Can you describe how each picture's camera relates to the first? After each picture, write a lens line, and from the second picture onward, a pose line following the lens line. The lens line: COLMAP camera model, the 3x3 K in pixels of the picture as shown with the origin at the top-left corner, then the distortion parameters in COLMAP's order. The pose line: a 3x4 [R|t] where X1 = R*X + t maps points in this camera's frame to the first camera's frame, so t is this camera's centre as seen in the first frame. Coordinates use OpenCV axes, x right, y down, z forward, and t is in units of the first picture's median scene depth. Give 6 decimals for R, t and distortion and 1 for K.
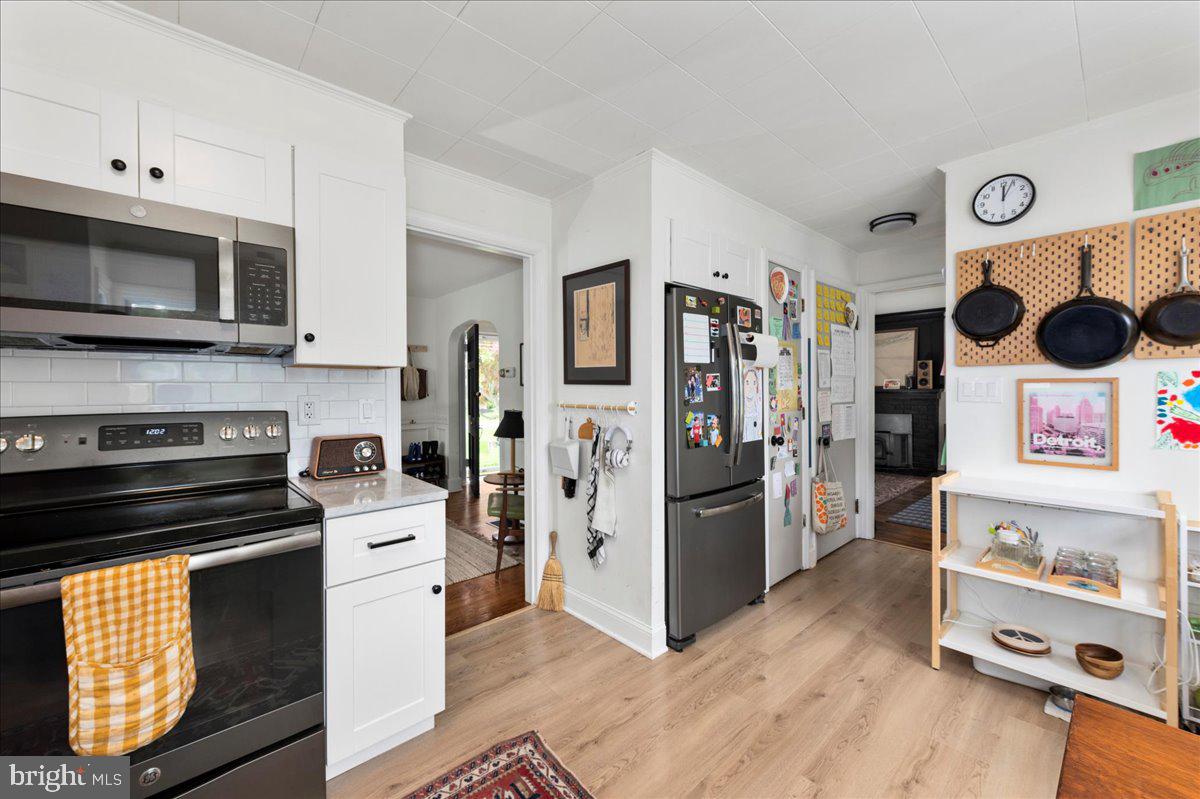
lens RADIAL K [[467.0, 0, 600.3], [0, 467.0, 388.4], [0, 0, 1]] dist [0.000431, 0.000174]
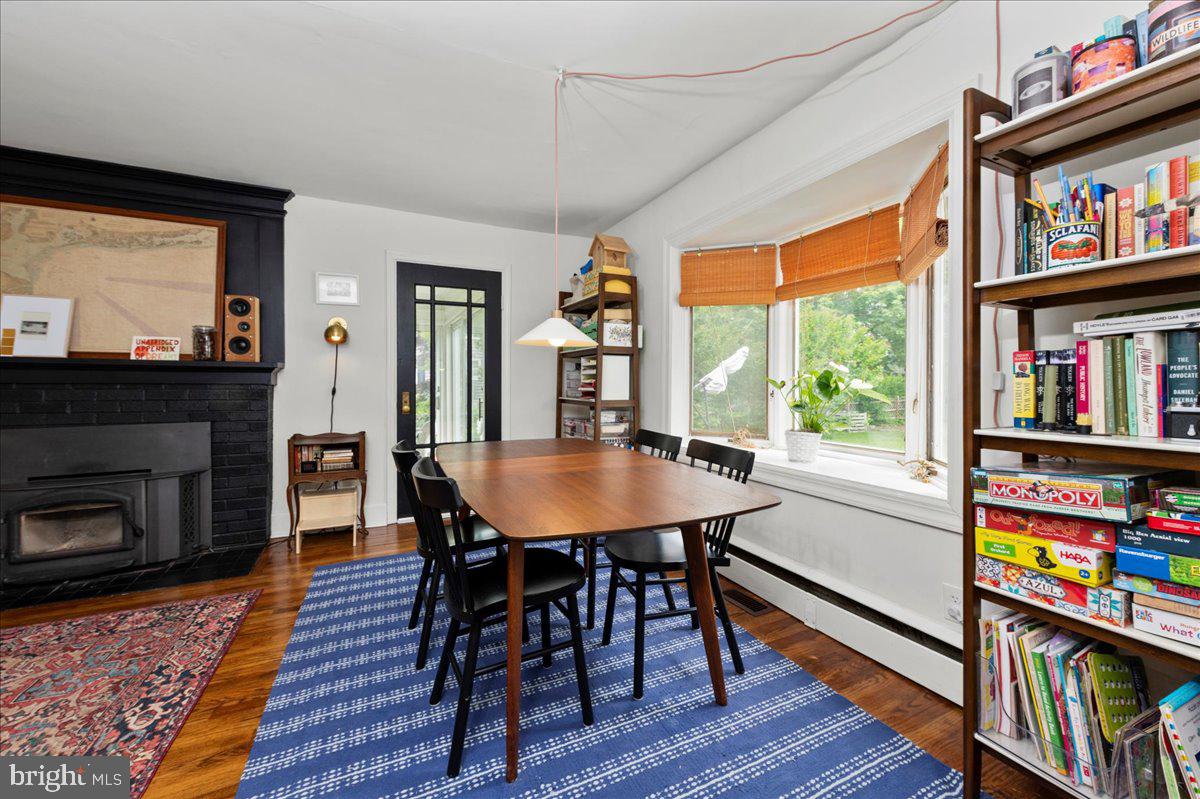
lens RADIAL K [[467.0, 0, 600.3], [0, 467.0, 388.4], [0, 0, 1]] dist [0.000431, 0.000174]
pose [[0.288648, -0.001295, 0.957435, 1.268499], [-0.002020, 0.999996, 0.001961, 0.083154], [-0.957433, -0.002500, 0.288644, 1.883976]]
